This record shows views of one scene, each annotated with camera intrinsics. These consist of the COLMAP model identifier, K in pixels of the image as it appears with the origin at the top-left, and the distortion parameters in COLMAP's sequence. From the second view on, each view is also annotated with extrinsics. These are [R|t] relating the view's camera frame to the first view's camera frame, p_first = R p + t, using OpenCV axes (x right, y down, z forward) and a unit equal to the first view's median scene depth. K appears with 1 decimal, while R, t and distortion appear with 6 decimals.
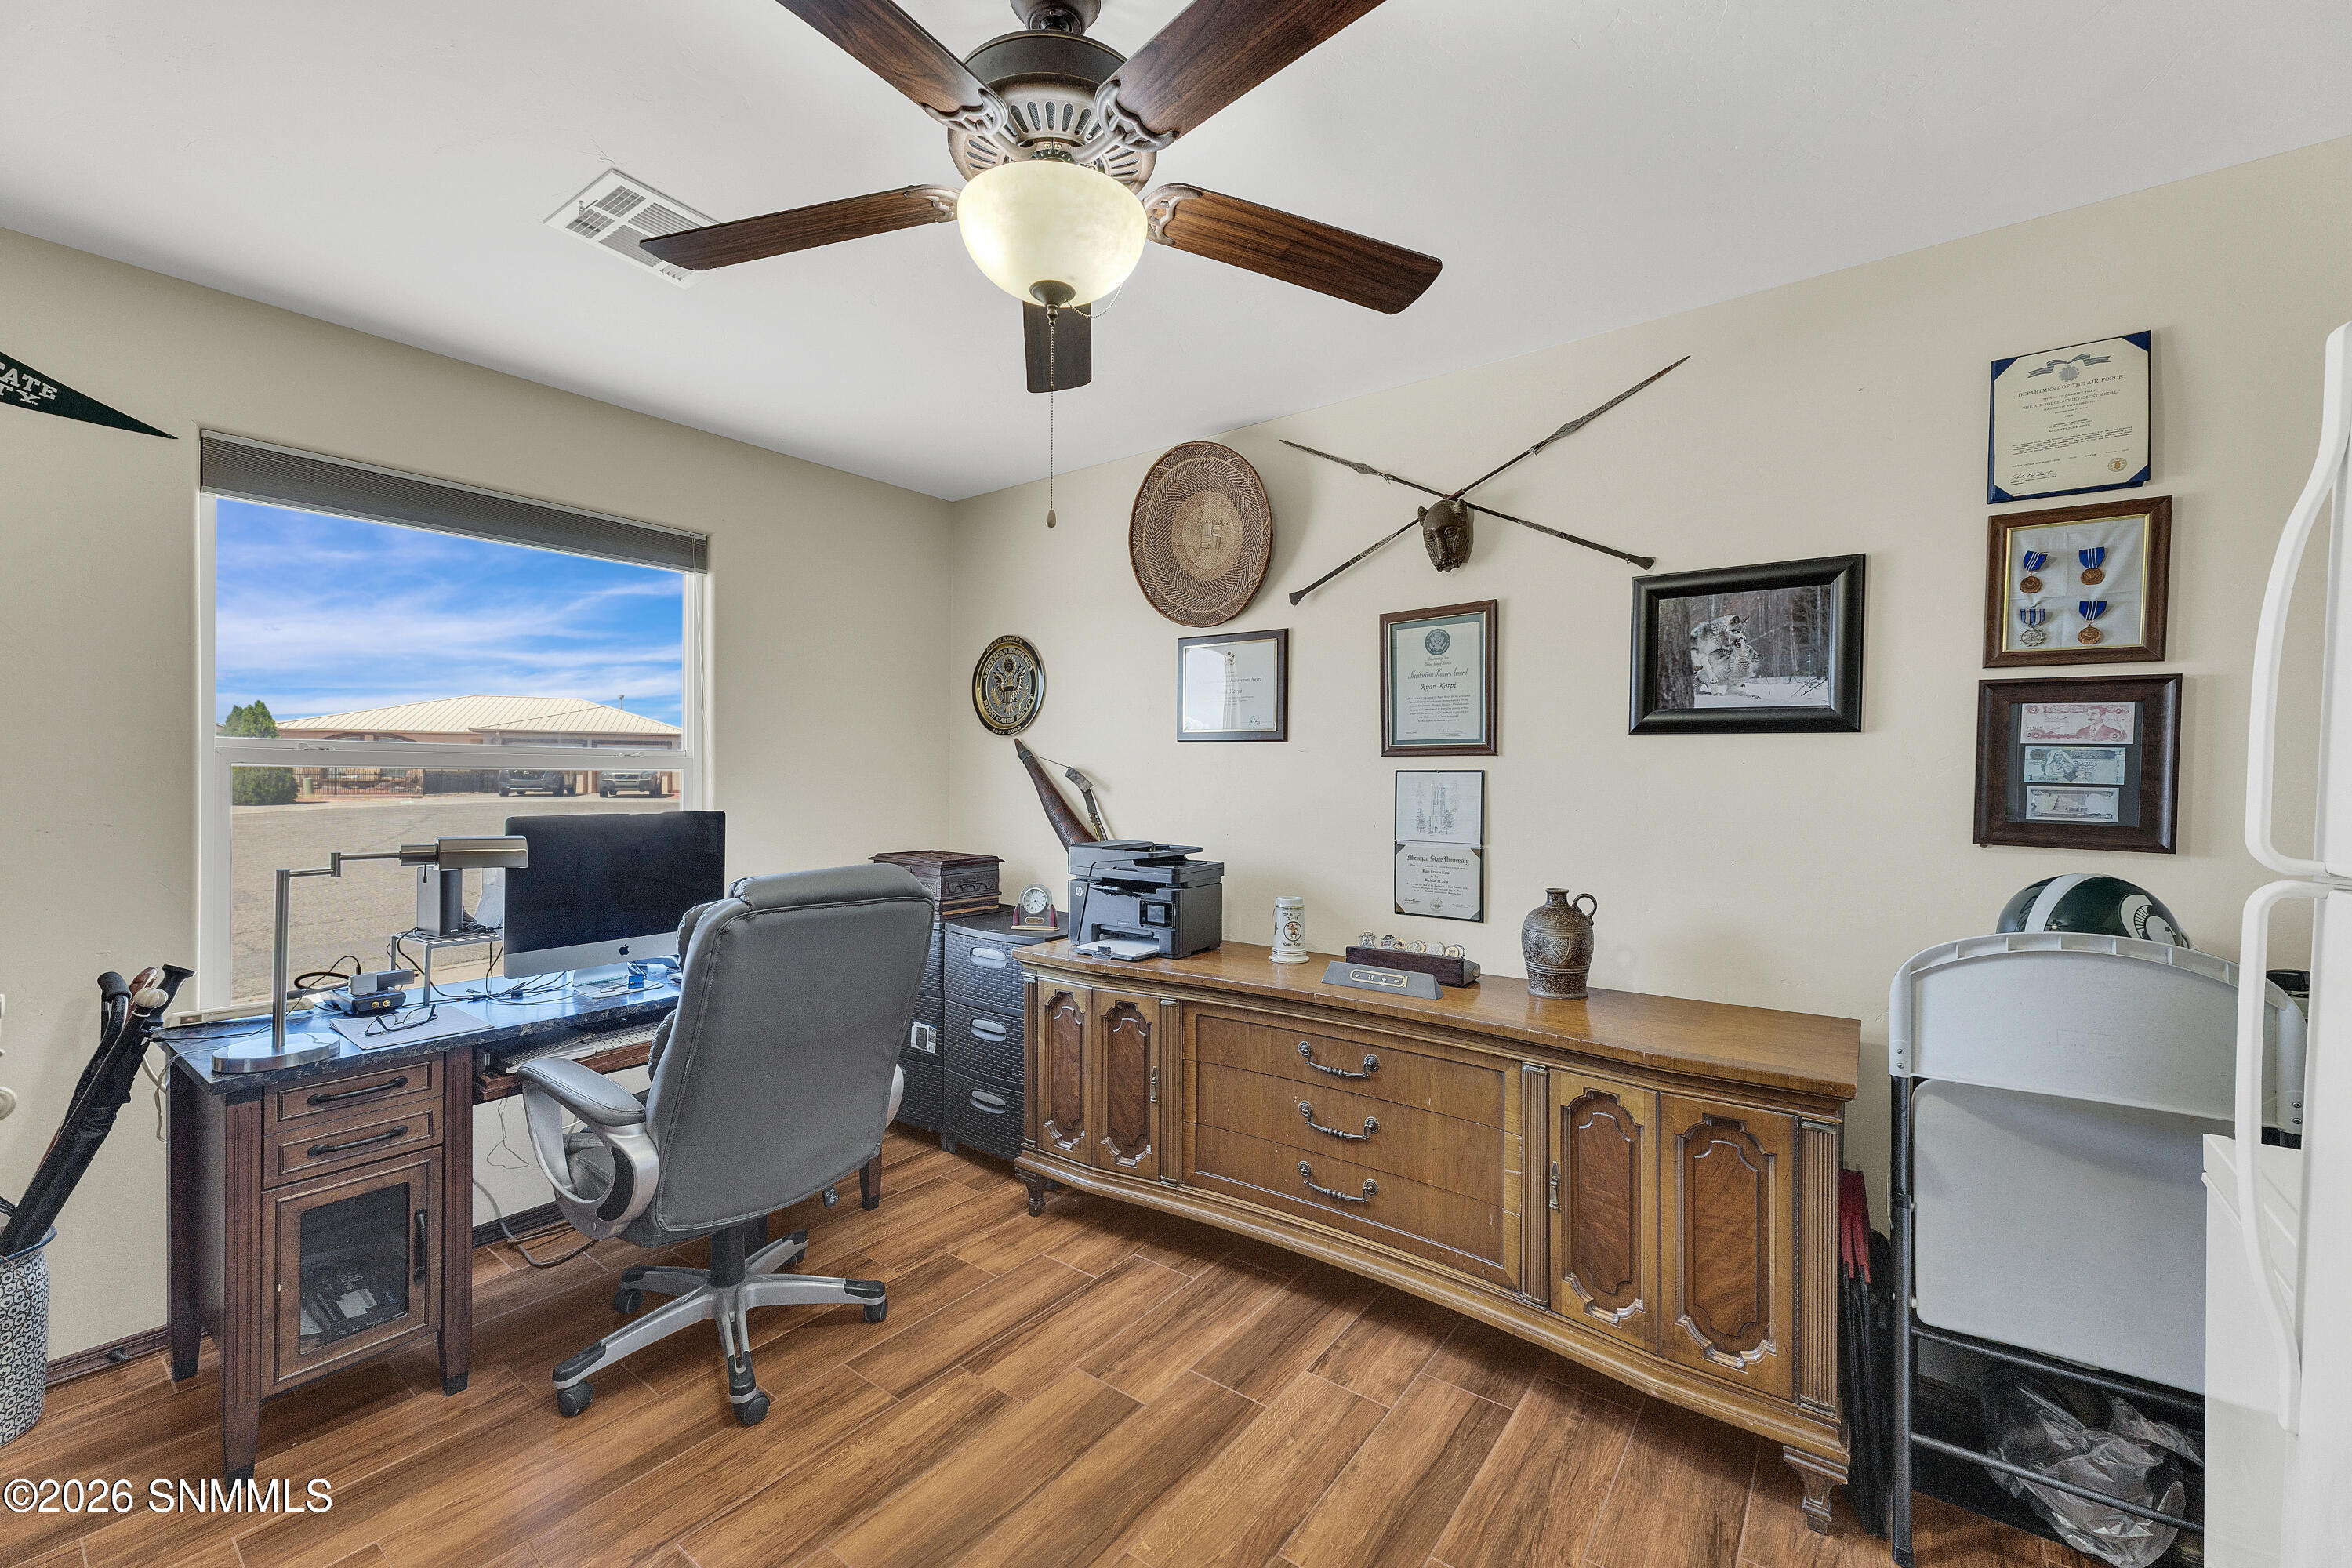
lens RADIAL K [[927.0, 0, 1172.2], [0, 927.0, 783.0], [0, 0, 1]] dist [-0.000522, 0.000047]
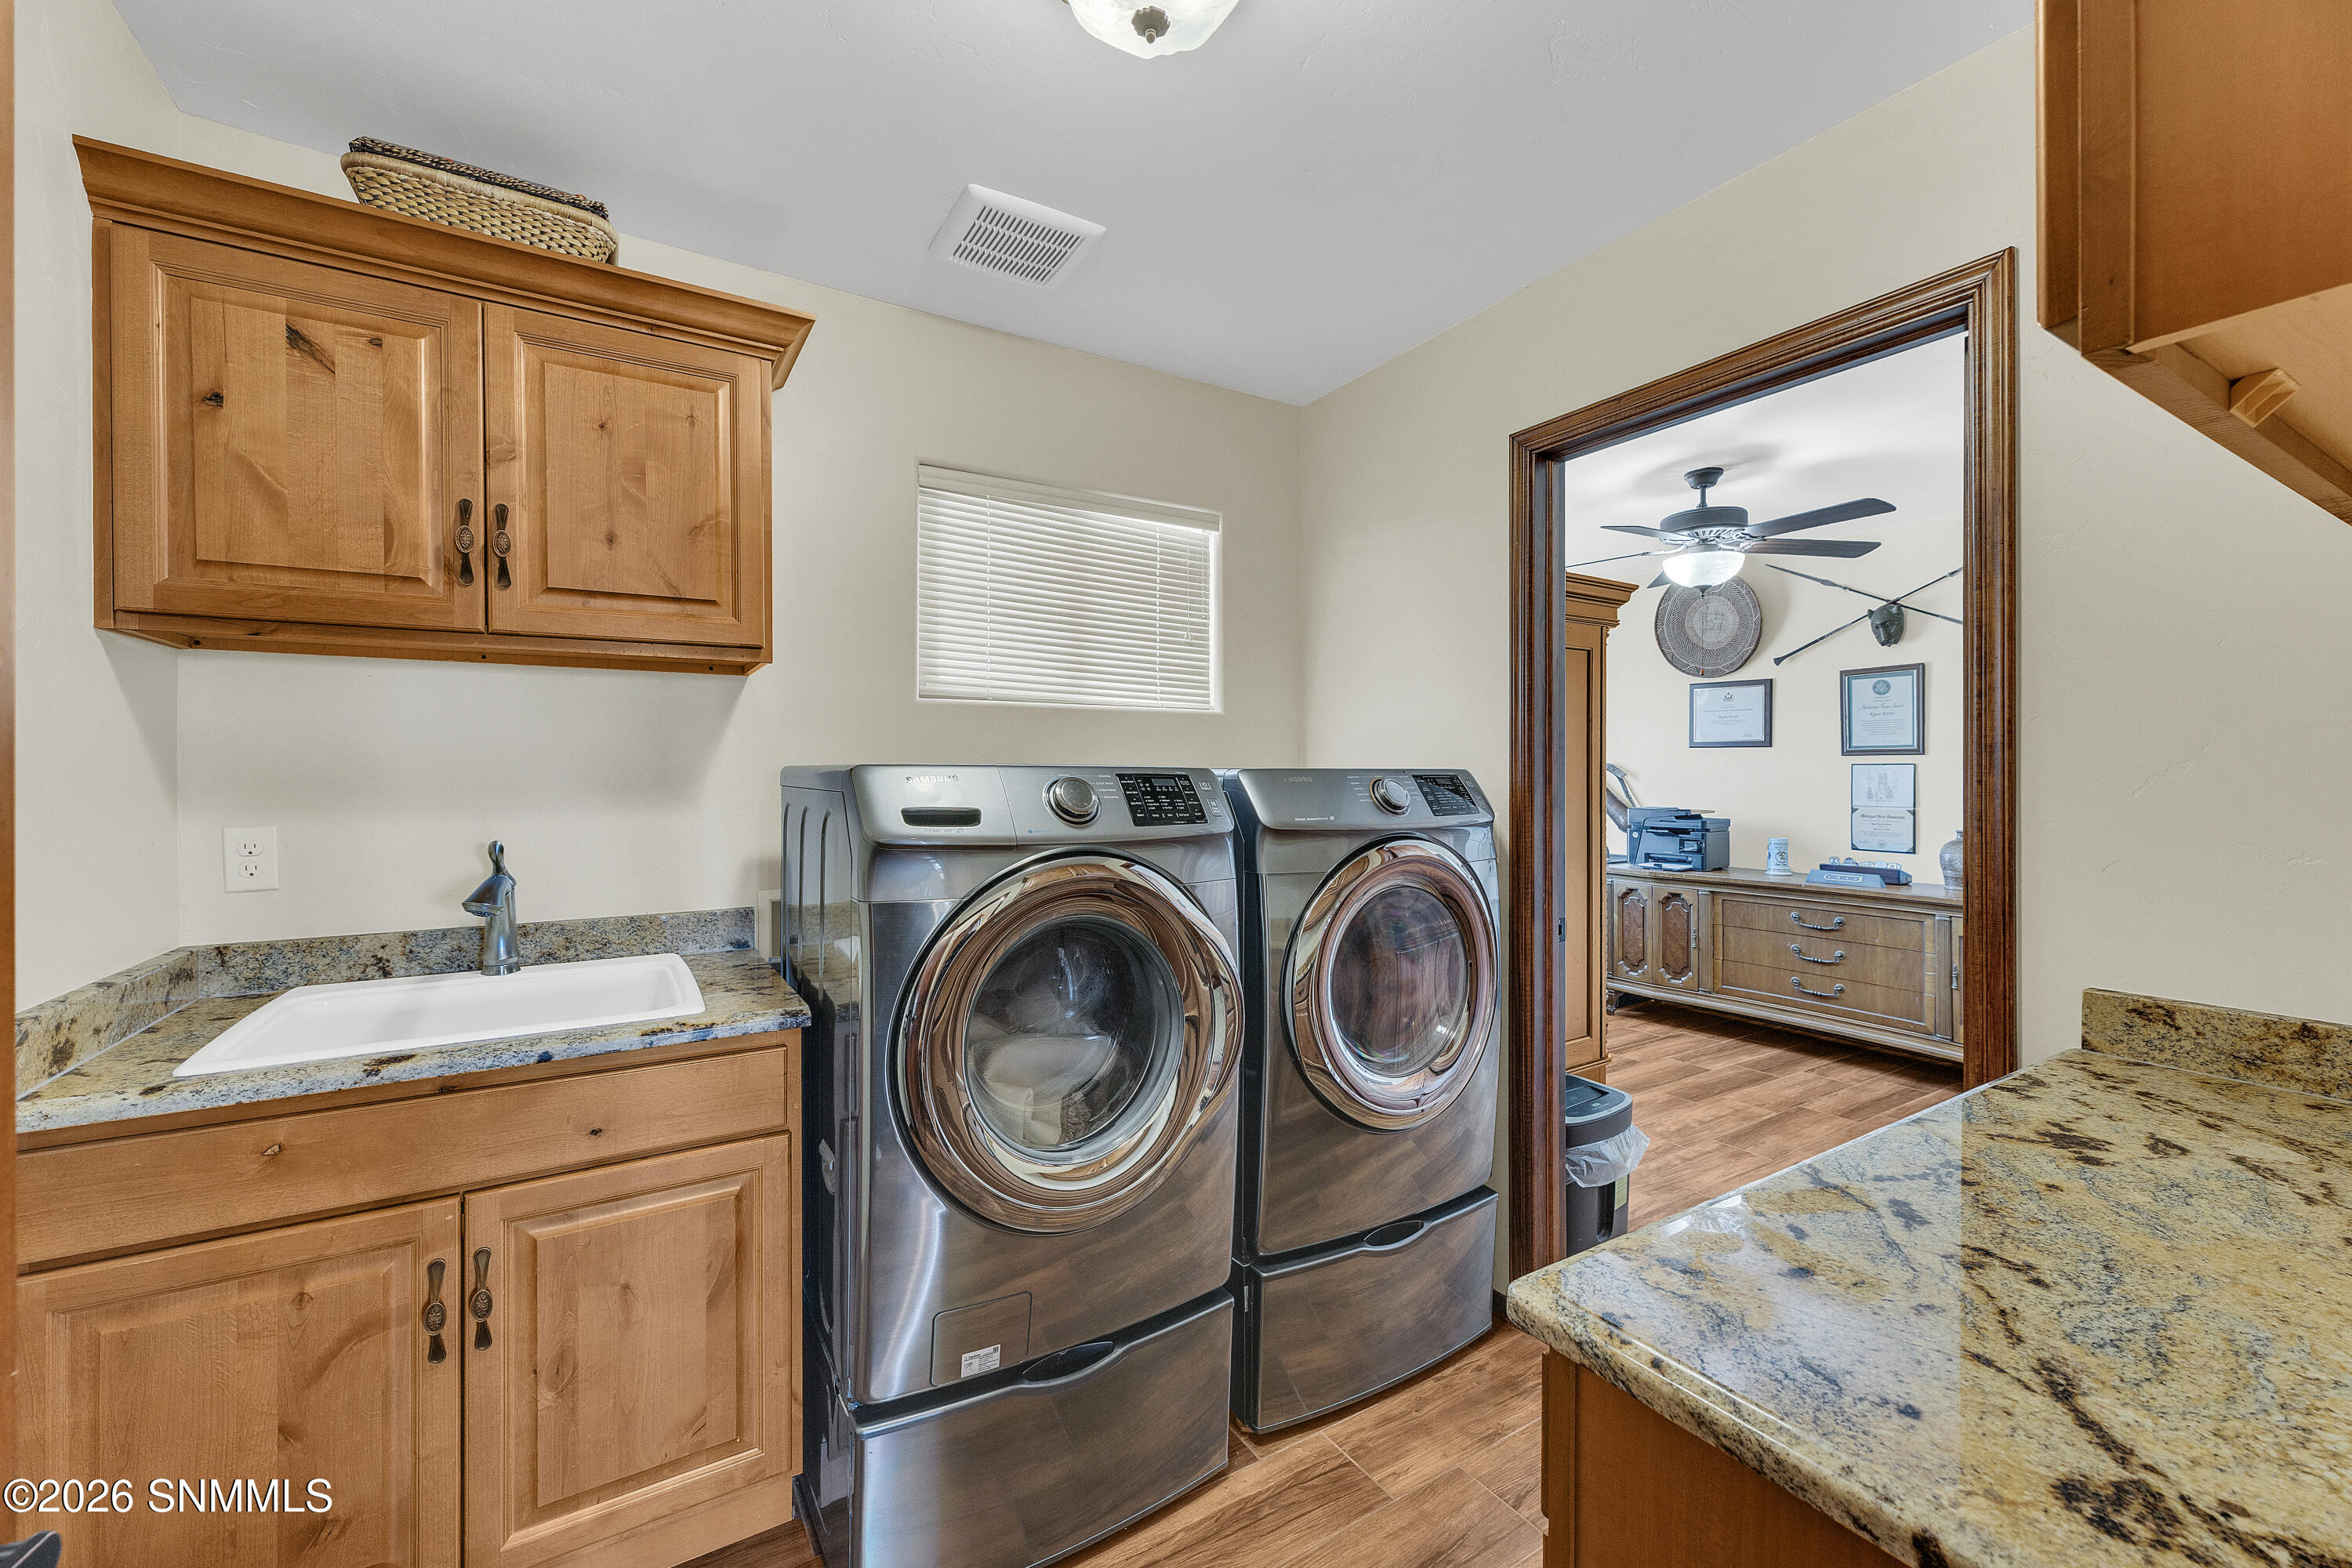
lens RADIAL K [[927.0, 0, 1171.5], [0, 927.0, 774.7], [0, 0, 1]] dist [-0.000522, 0.000047]
pose [[0.928506, -0.004709, -0.371286, -0.291220], [0.004131, 0.999989, -0.002352, 0.004295], [0.371293, 0.000650, 0.928515, -1.055630]]
